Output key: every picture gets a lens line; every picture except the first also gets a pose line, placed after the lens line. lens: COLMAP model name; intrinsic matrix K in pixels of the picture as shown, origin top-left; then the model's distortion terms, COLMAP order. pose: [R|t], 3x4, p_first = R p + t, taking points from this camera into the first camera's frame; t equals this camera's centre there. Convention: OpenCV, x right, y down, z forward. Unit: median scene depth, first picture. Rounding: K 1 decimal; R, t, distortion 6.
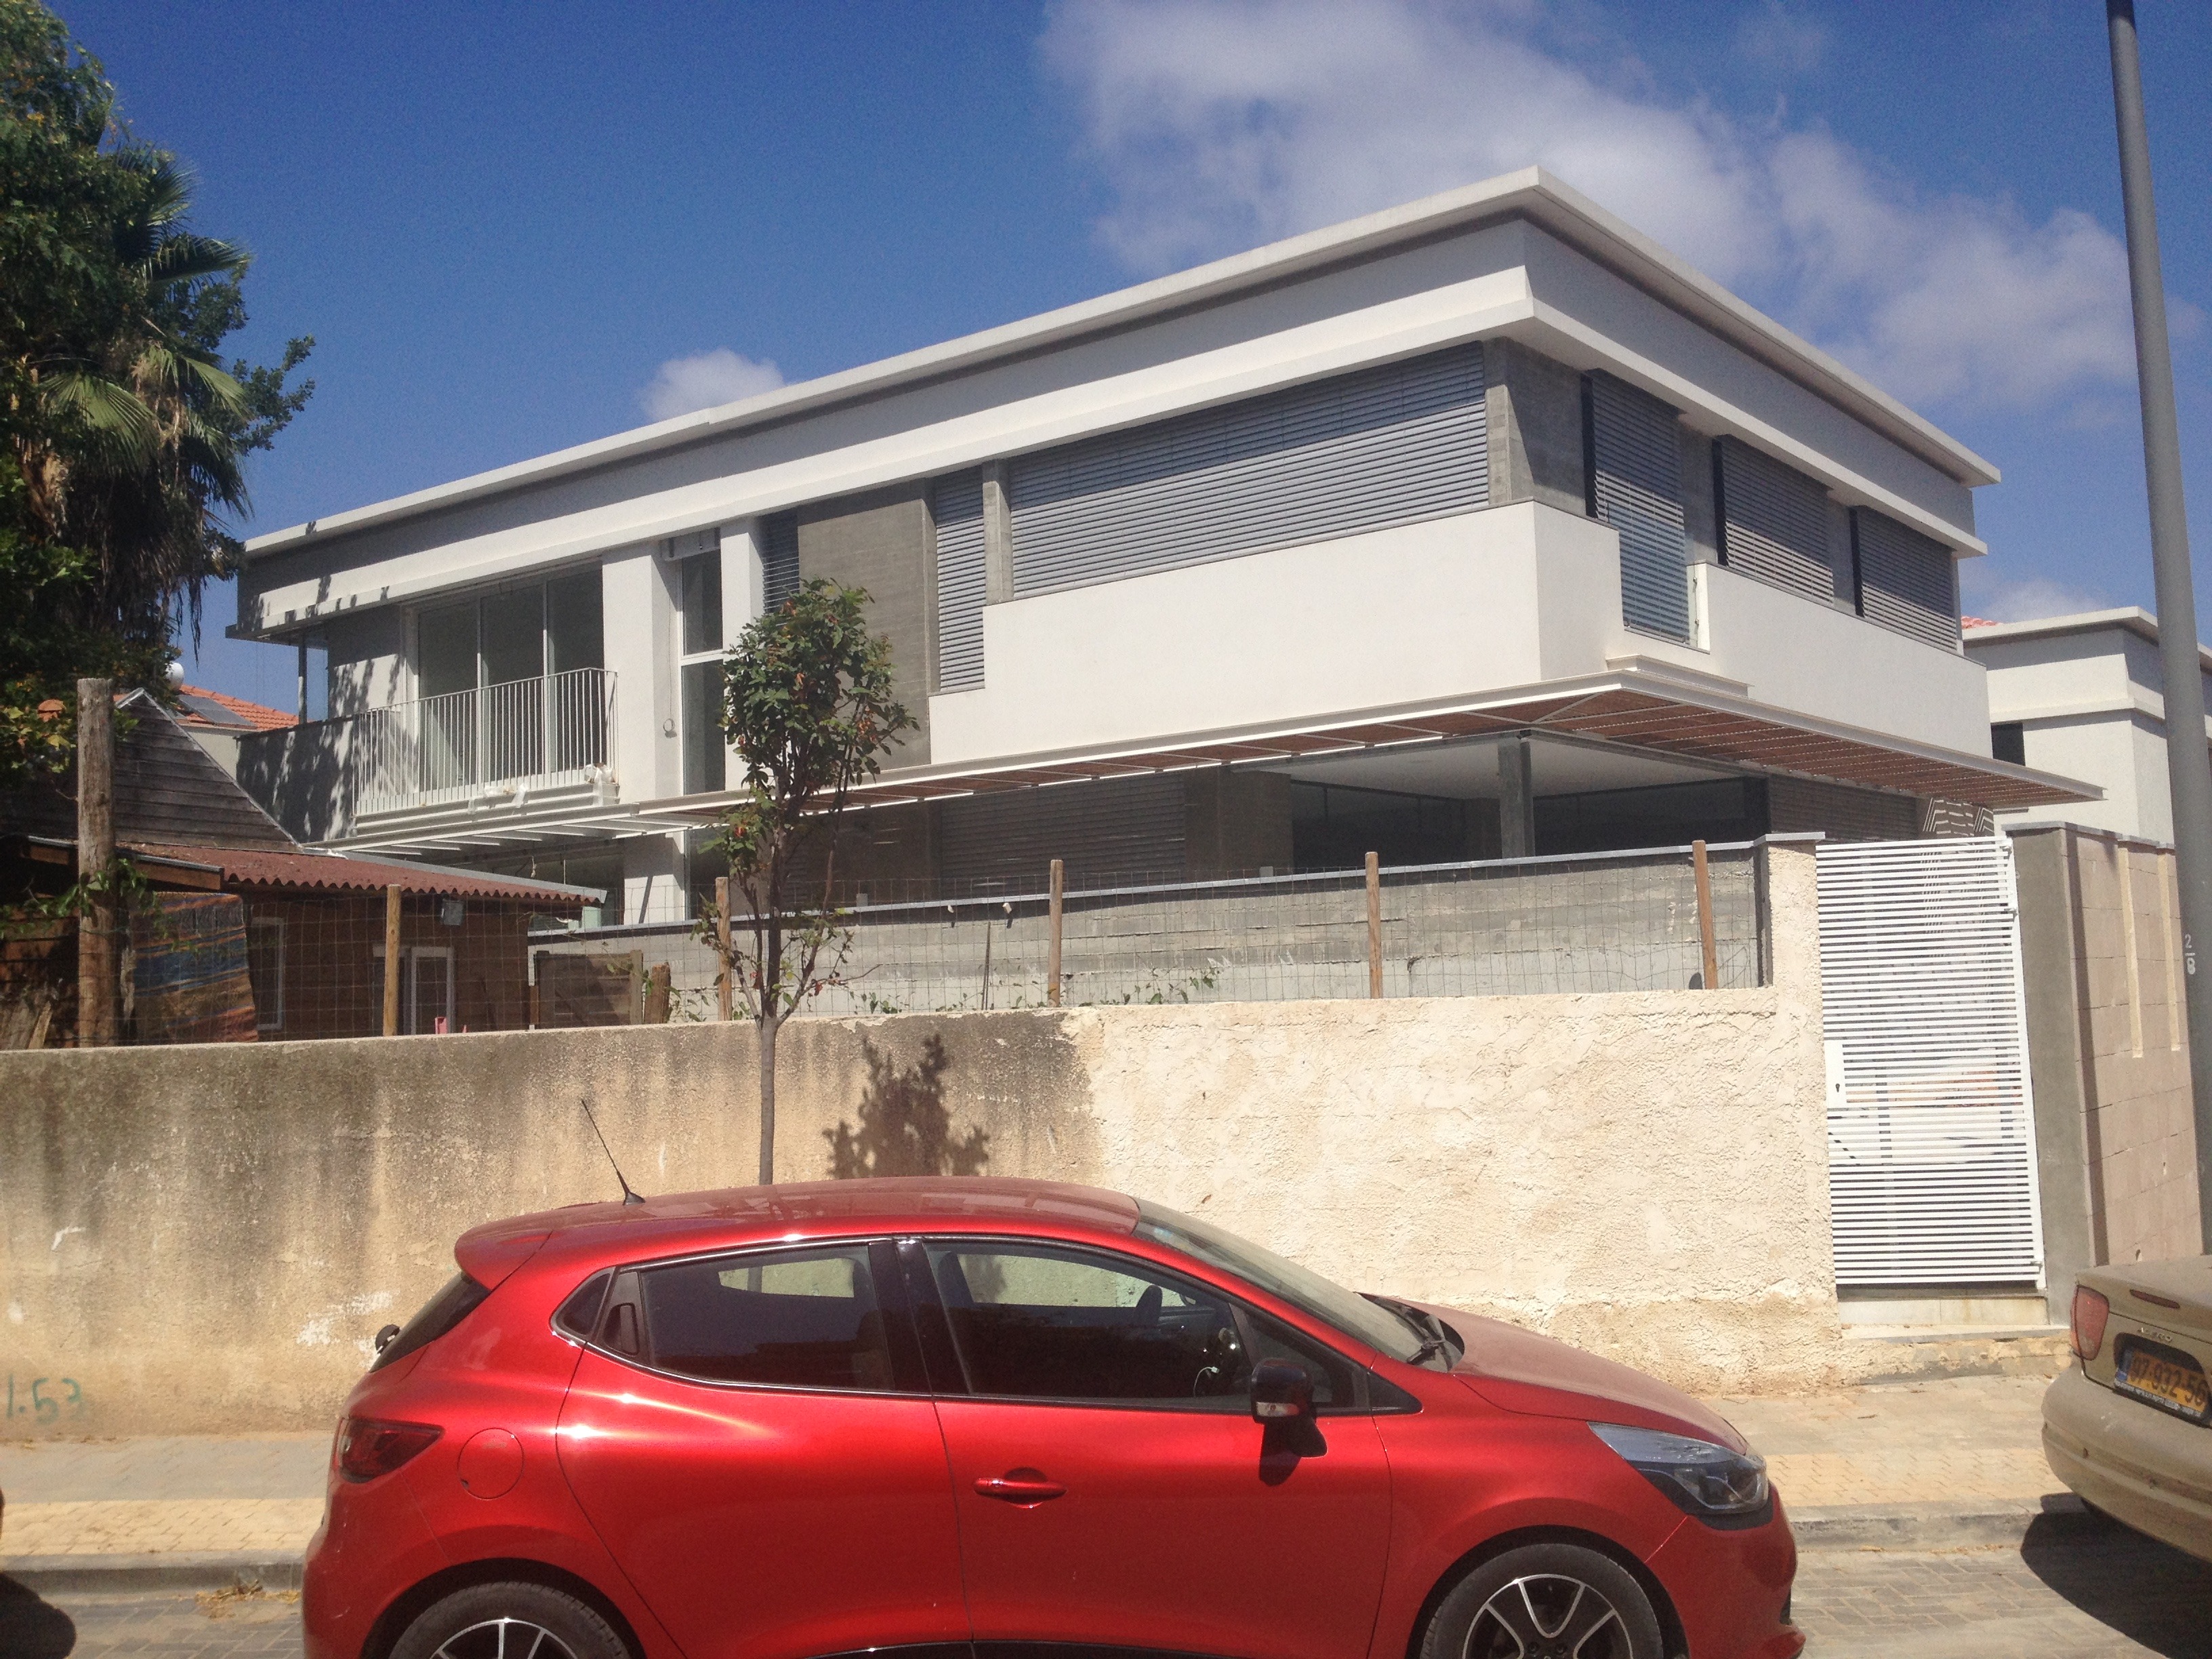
lens RADIAL K [[2090.5, 0, 1119.7], [0, 2090.5, 831.5], [0, 0, 1]] dist [0.098467, 0.000000]
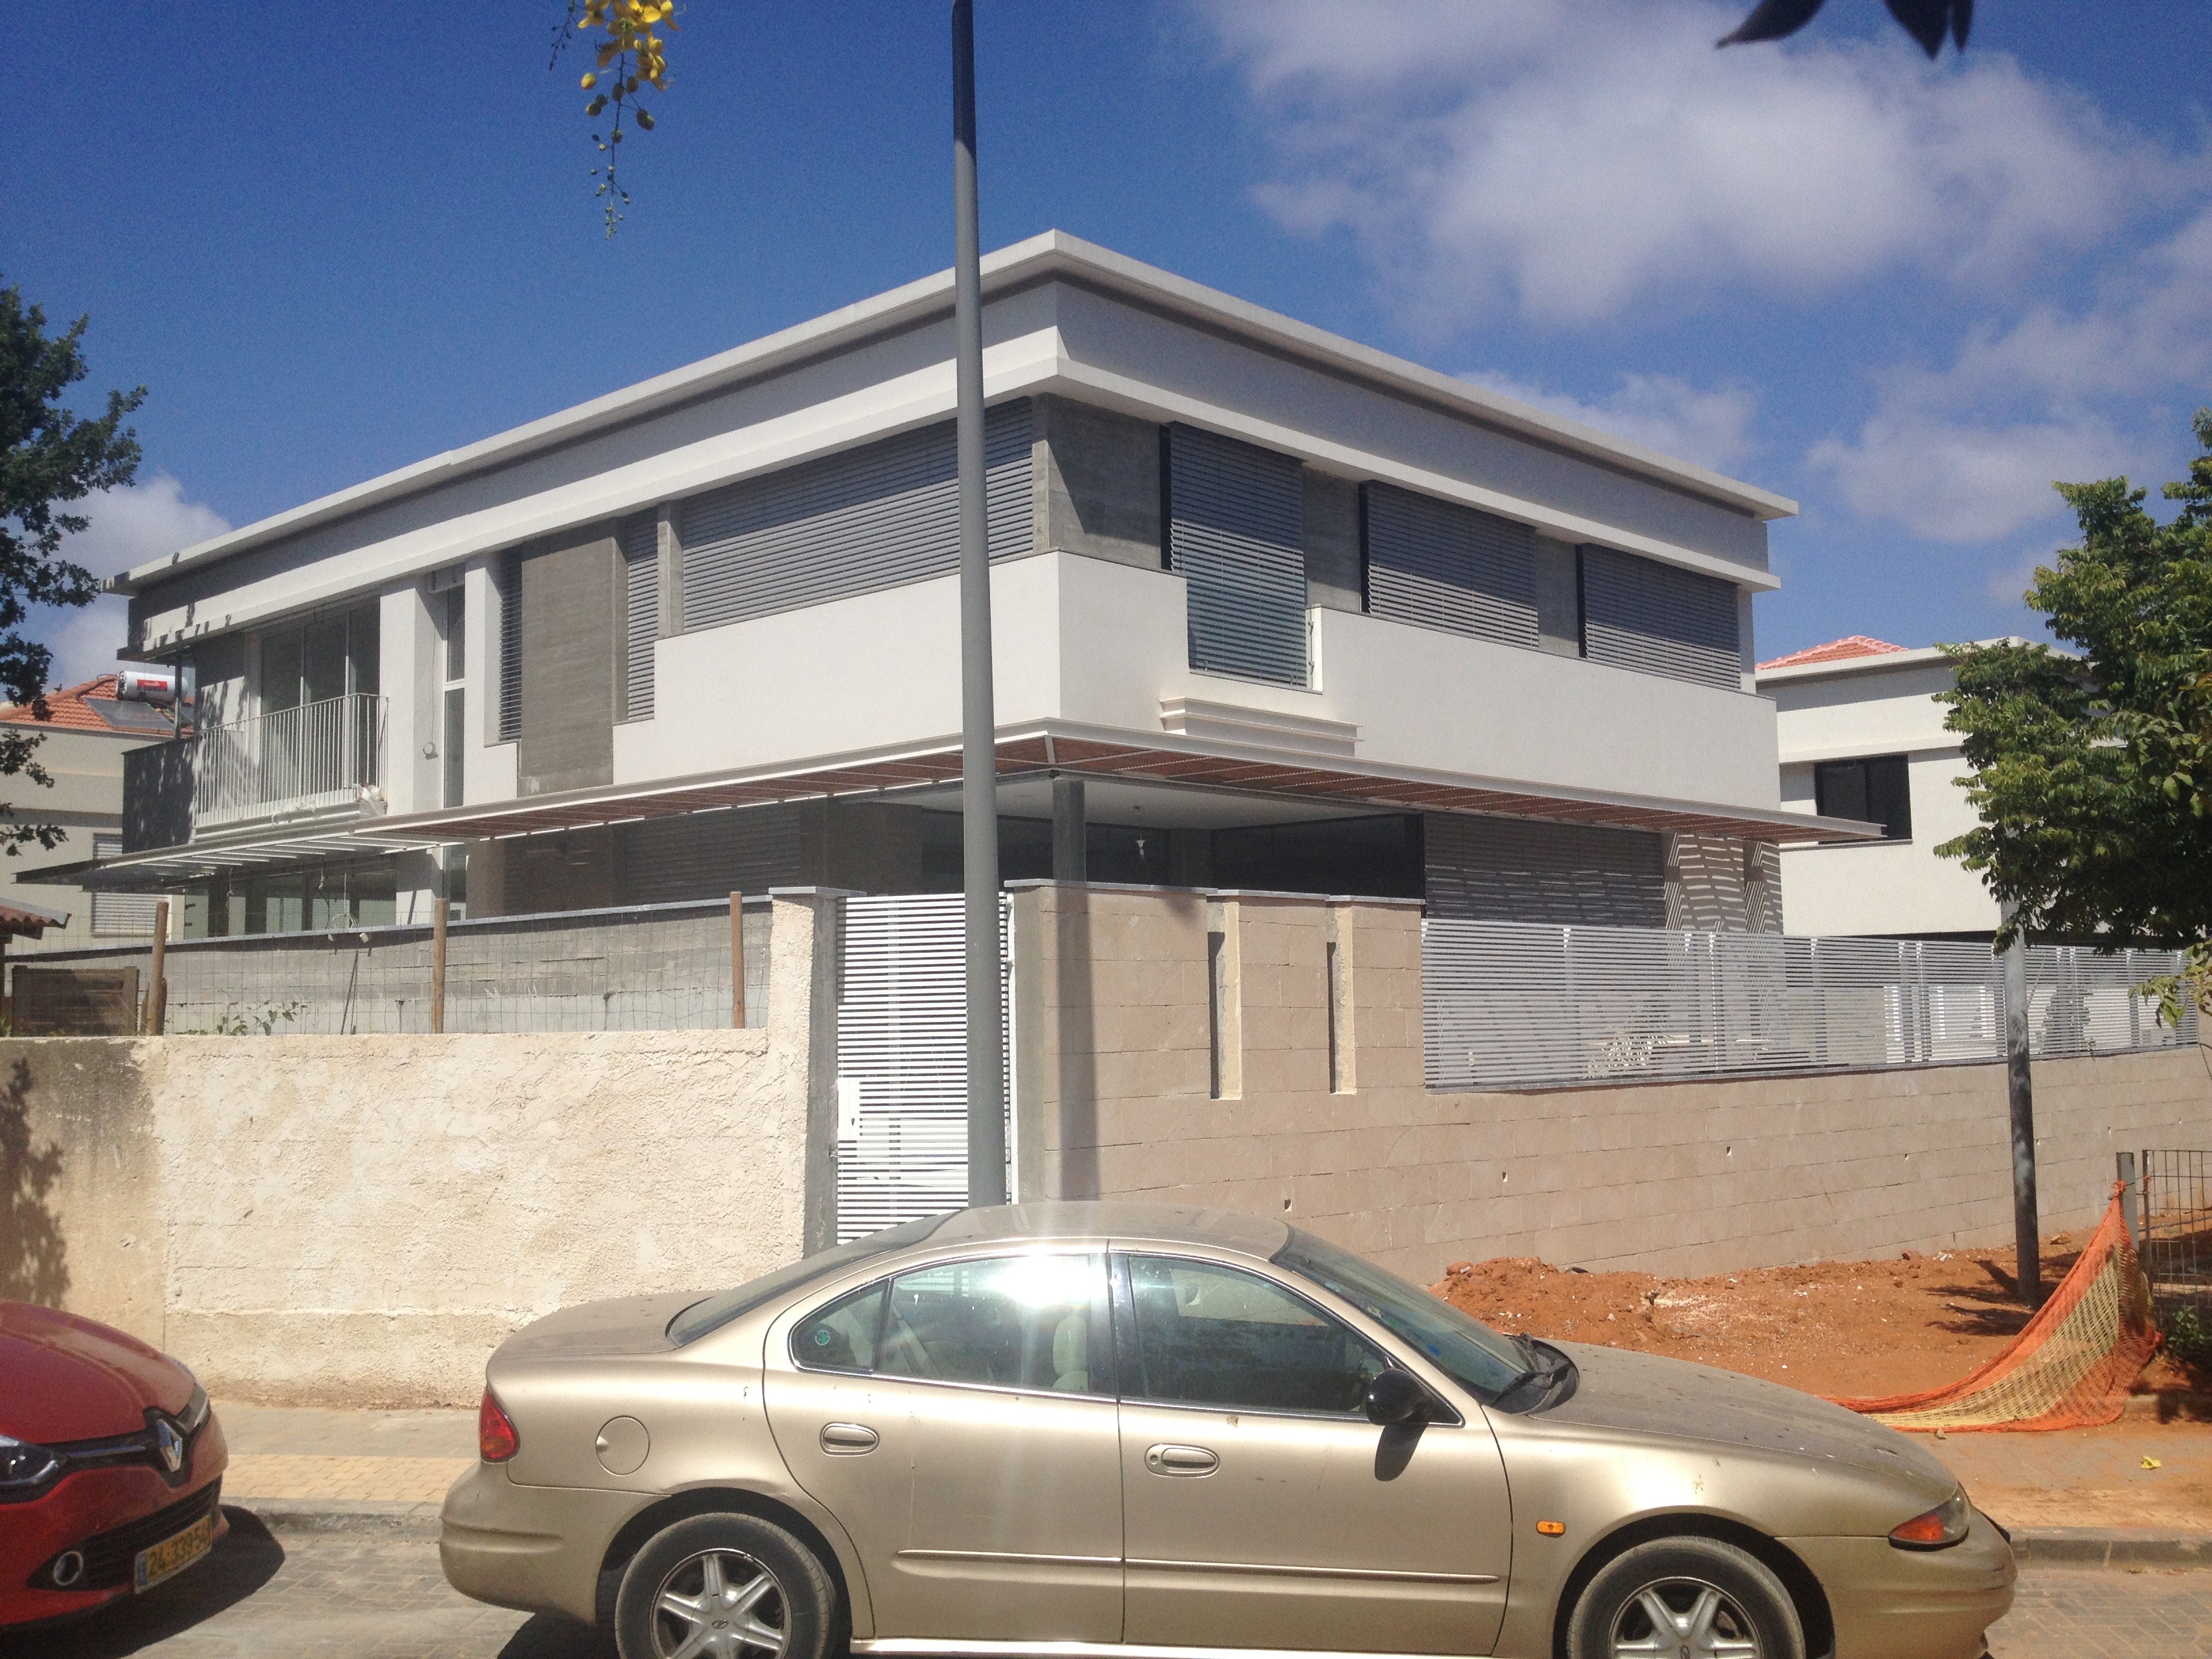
lens RADIAL K [[2090.5, 0, 1085.5], [0, 2090.5, 834.4], [0, 0, 1]] dist [0.098467, 0.000000]
pose [[0.994173, 0.014911, -0.106759, 0.319328], [-0.015094, 0.999886, -0.000909, -0.015389], [0.106733, 0.002516, 0.994285, -0.031310]]
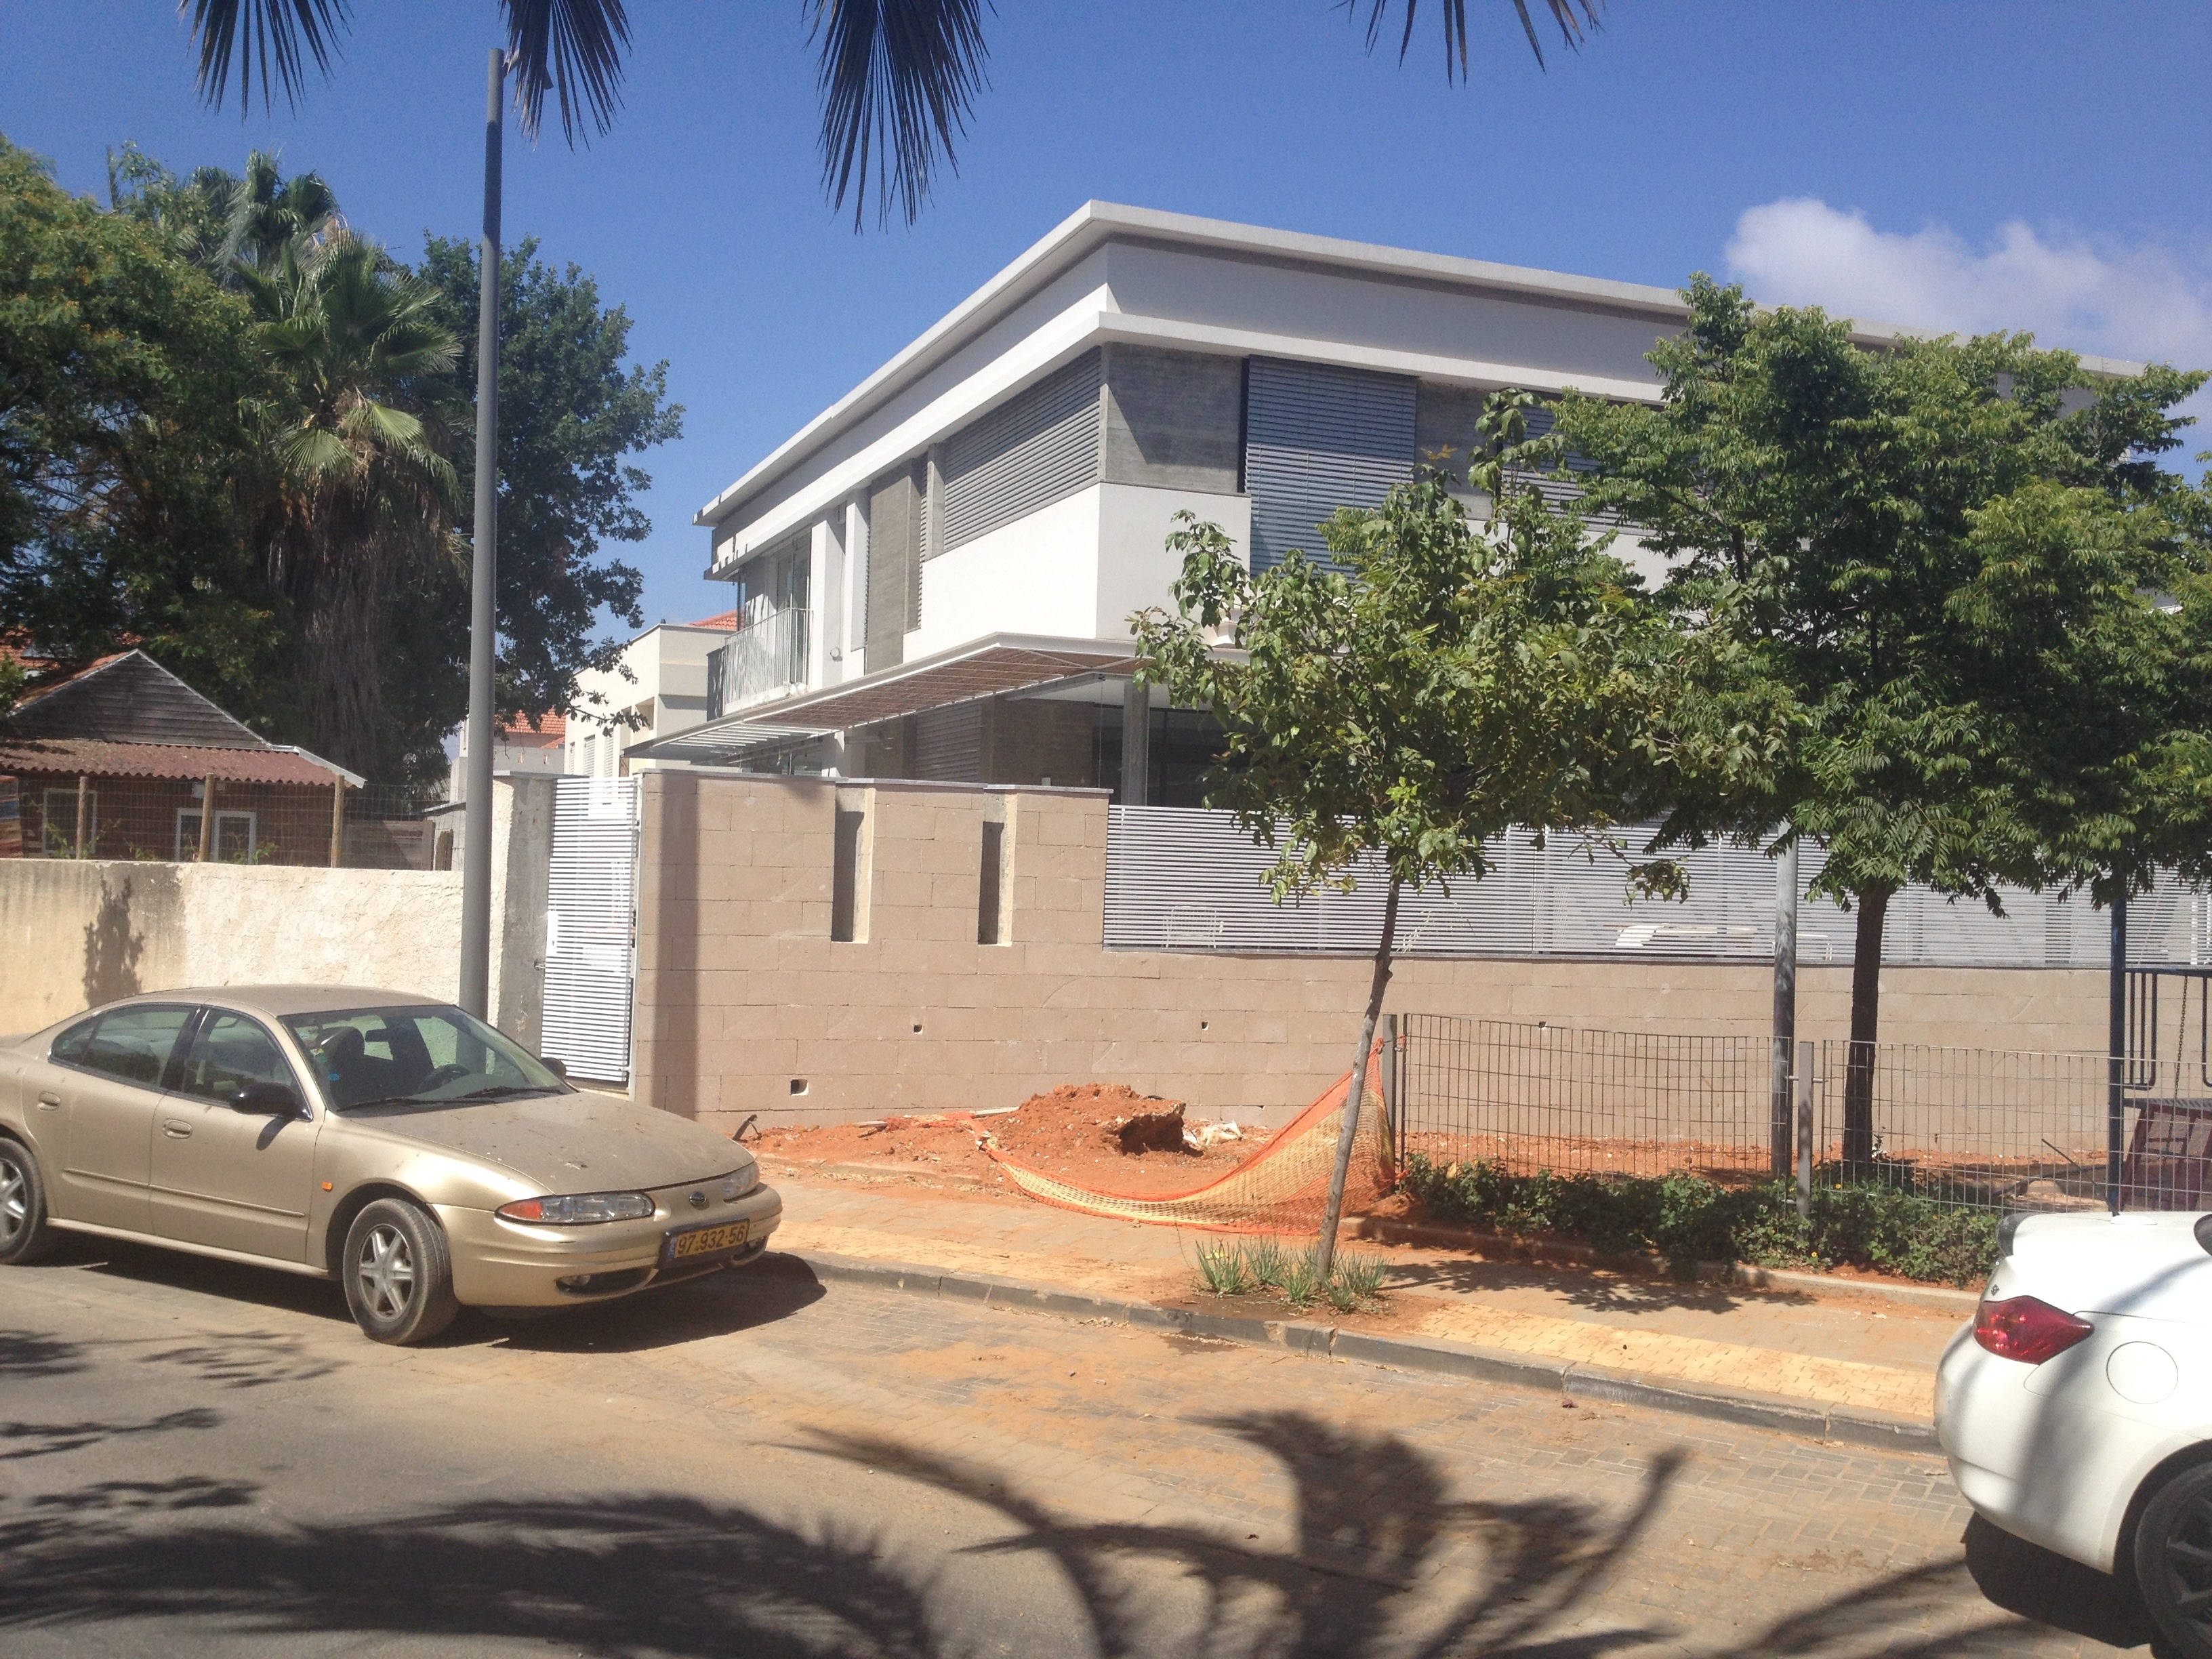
lens RADIAL K [[2090.5, 0, 1104.4], [0, 2090.5, 833.9], [0, 0, 1]] dist [0.098467, 0.000000]
pose [[0.871030, 0.046941, -0.488981, 0.782839], [-0.019021, 0.997900, 0.061913, -0.030384], [0.490861, -0.044627, 0.870094, -0.049339]]
